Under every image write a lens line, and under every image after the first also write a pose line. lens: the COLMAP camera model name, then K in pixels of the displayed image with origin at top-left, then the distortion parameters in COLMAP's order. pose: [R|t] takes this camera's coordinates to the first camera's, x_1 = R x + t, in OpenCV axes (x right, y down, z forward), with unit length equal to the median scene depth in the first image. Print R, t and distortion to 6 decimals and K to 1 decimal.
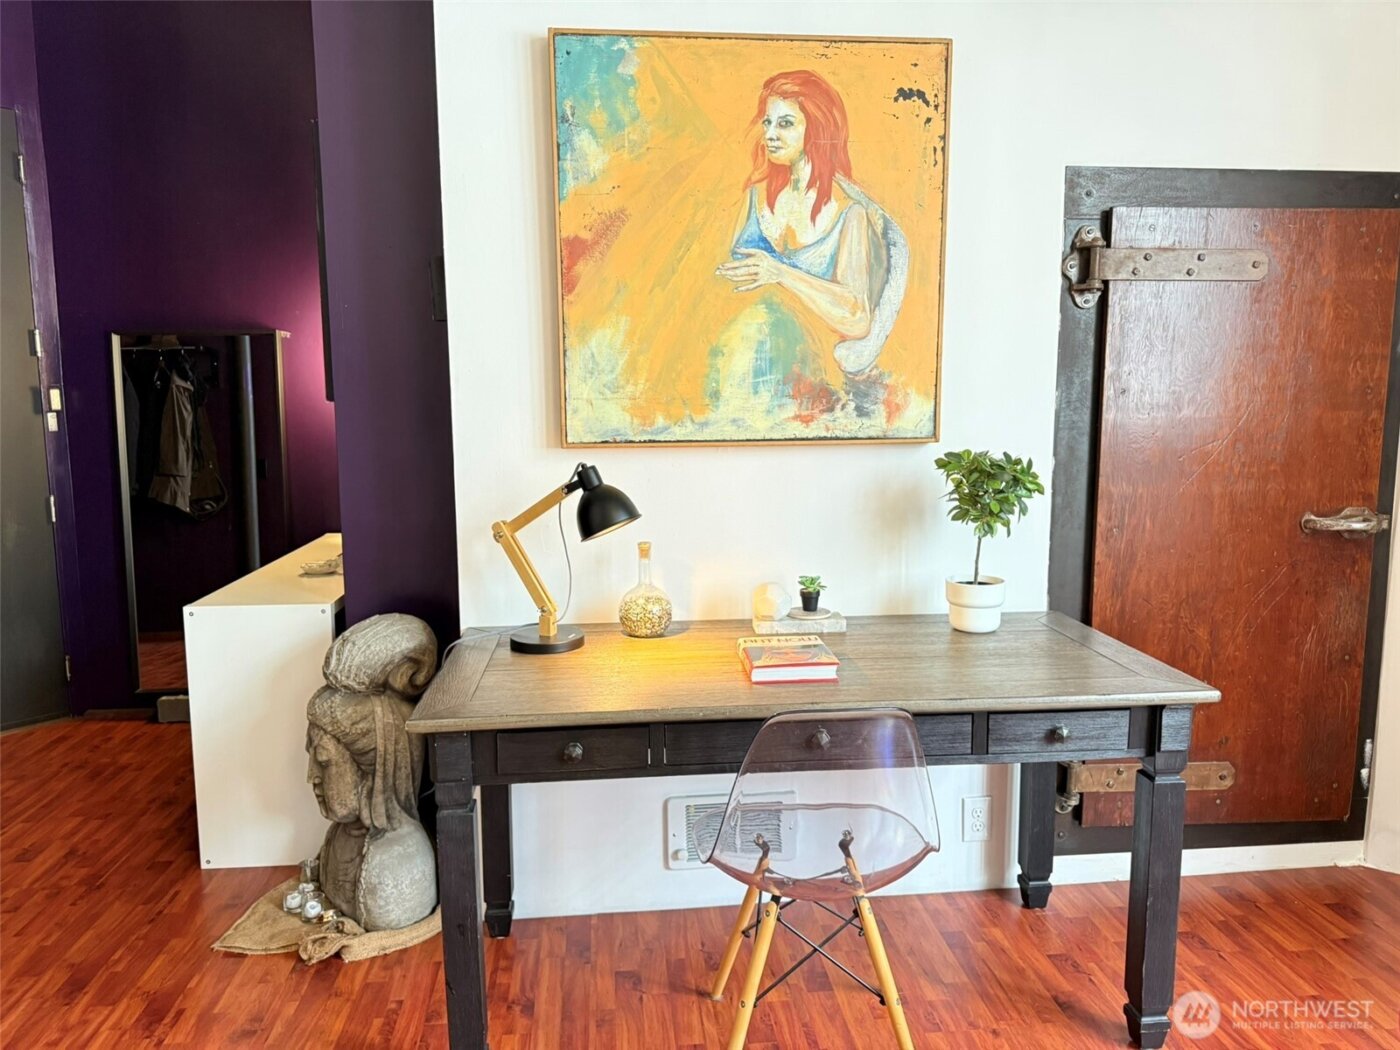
lens RADIAL K [[963.6, 0, 696.0], [0, 963.6, 526.8], [0, 0, 1]] dist [0.060115, -0.013761]
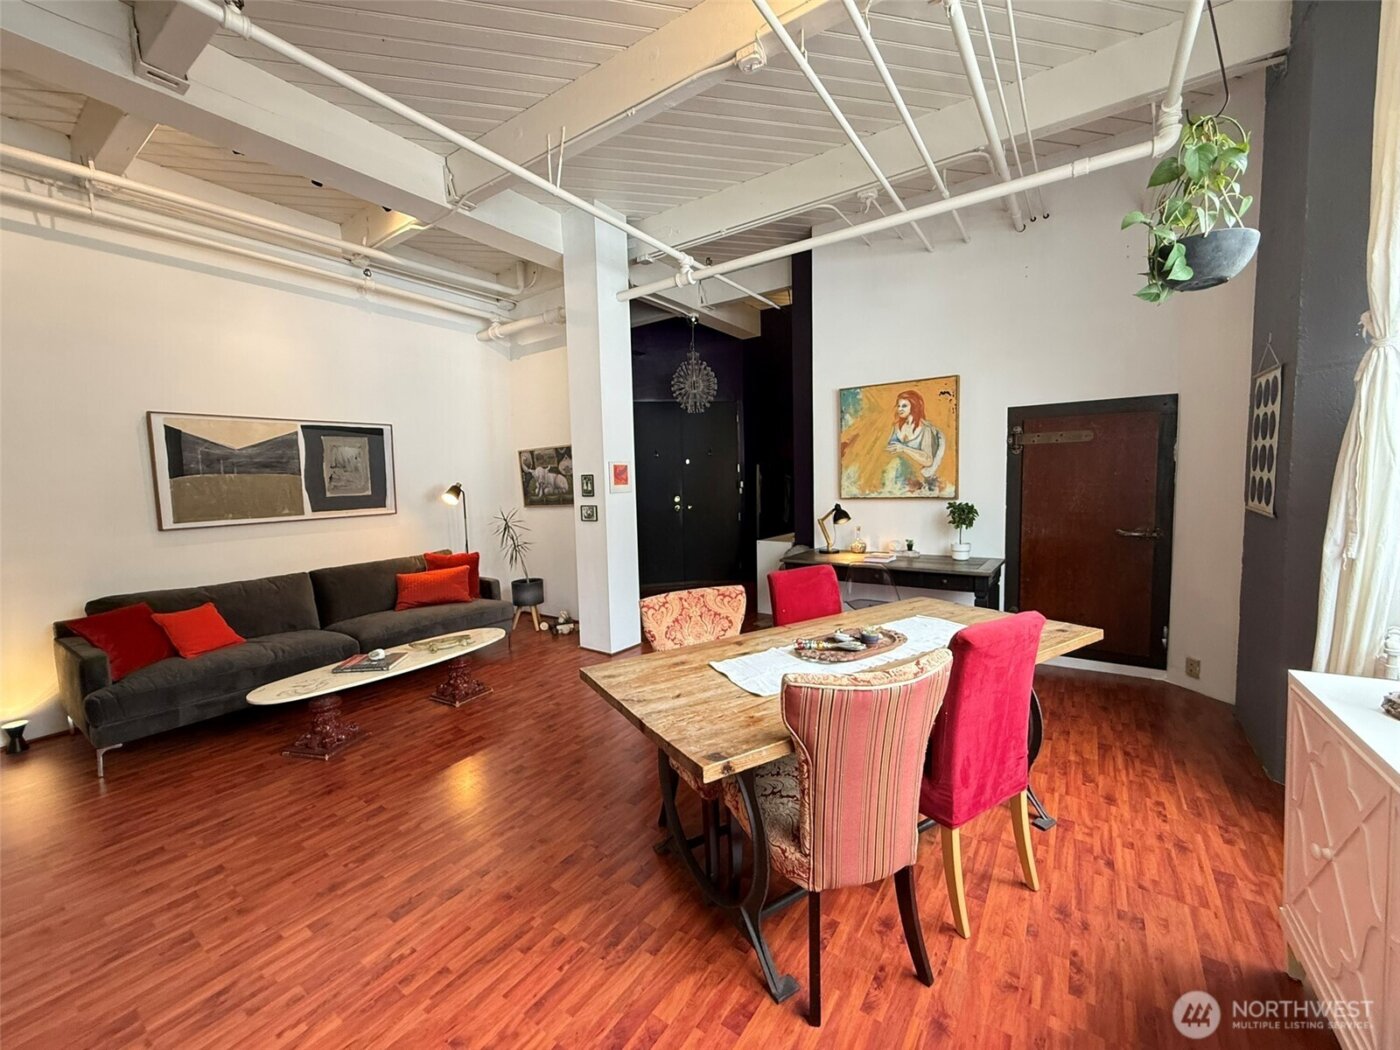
lens RADIAL K [[556.0, 0, 696.0], [0, 556.0, 520.9], [0, 0, 1]] dist [-0.000500, 0.000587]
pose [[0.758449, 0.036941, -0.650684, 0.801681], [-0.065345, 0.997672, -0.019527, 0.073211], [0.648448, 0.057329, 0.759097, -0.912176]]
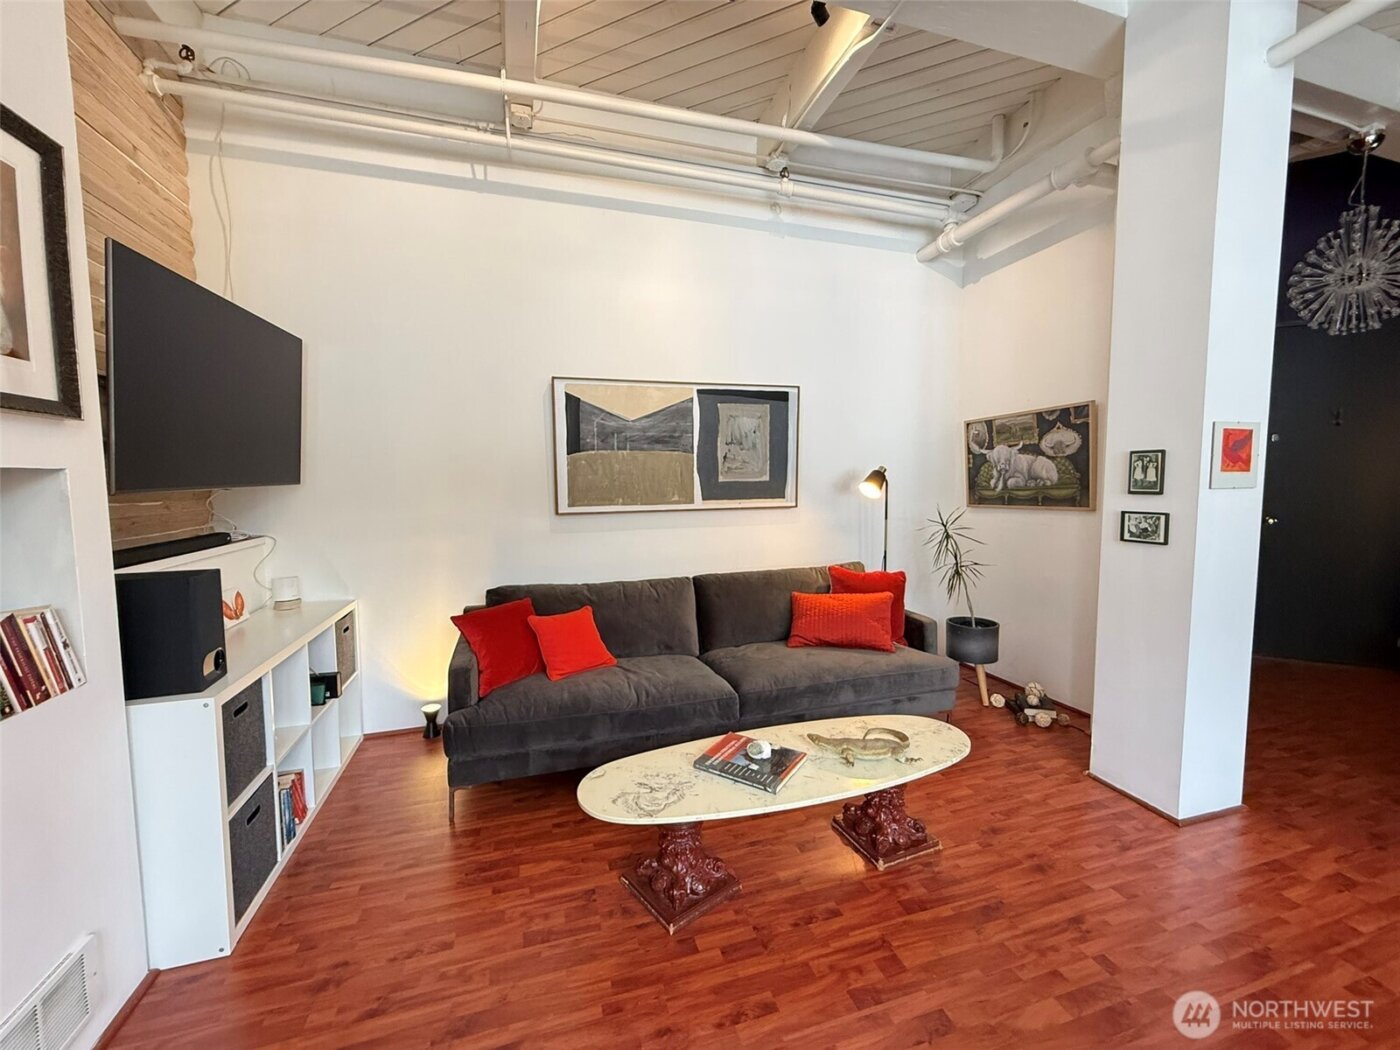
lens RADIAL K [[556.0, 0, 695.5], [0, 556.0, 521.7], [0, 0, 1]] dist [-0.000500, 0.000587]
pose [[0.199769, 0.080692, -0.976515, 0.044710], [-0.124990, 0.990560, 0.056283, 0.066367], [0.971838, 0.110811, 0.207969, -0.649218]]
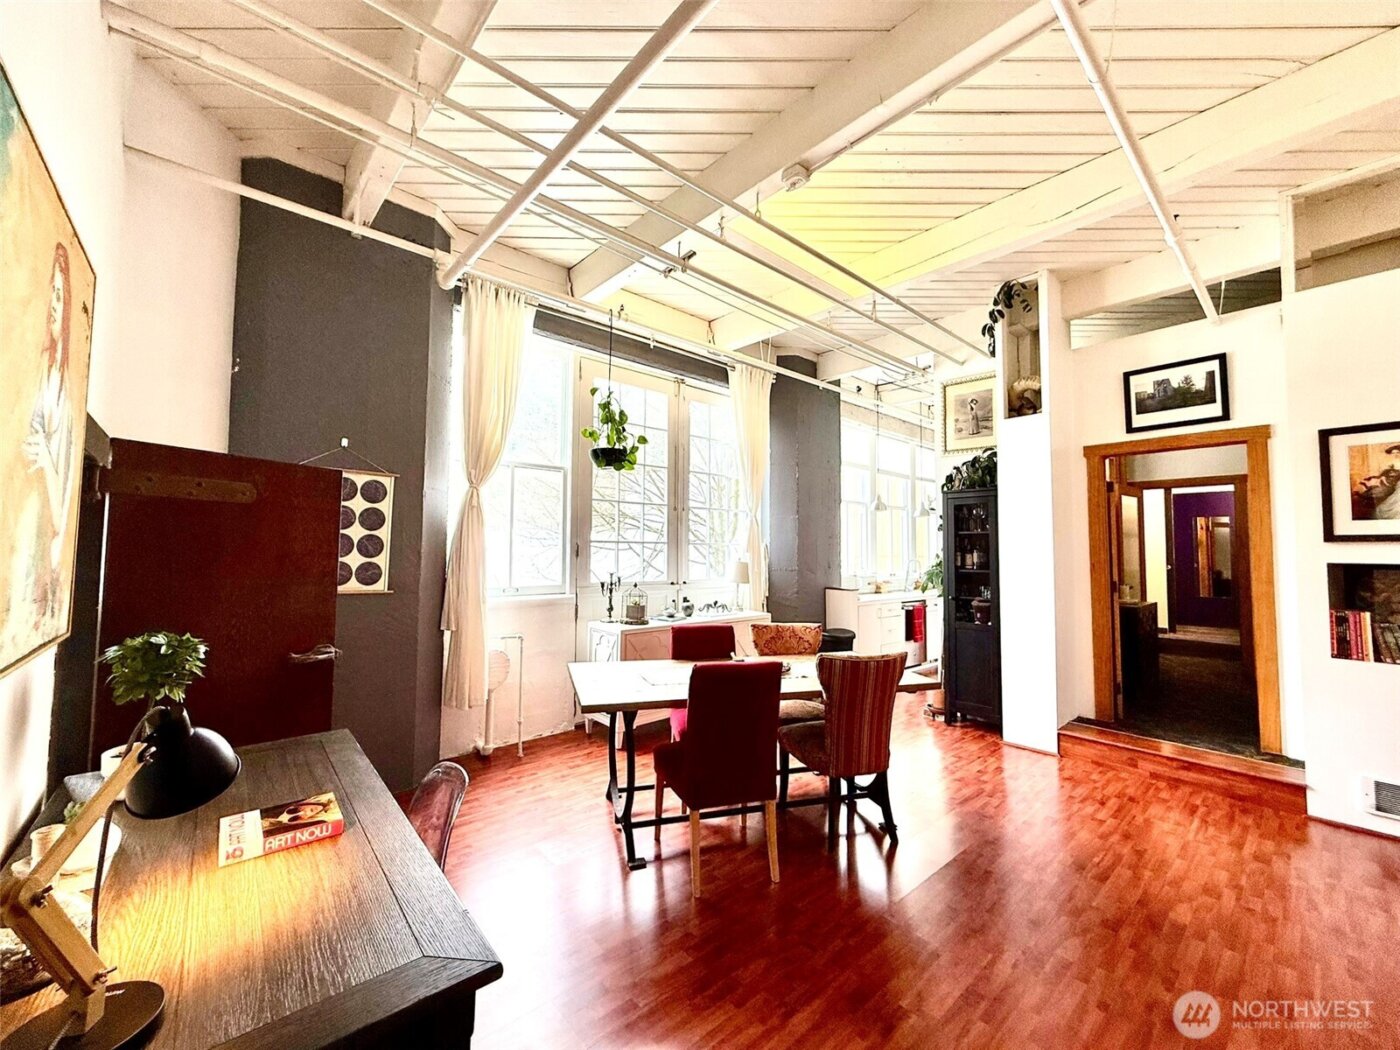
lens RADIAL K [[556.0, 0, 696.7], [0, 556.0, 521.1], [0, 0, 1]] dist [-0.000500, 0.000587]
pose [[-0.582371, 0.041176, 0.811880, -0.631466], [0.102144, 0.994508, 0.022831, -0.159590], [-0.806481, 0.096225, -0.583378, 0.821684]]
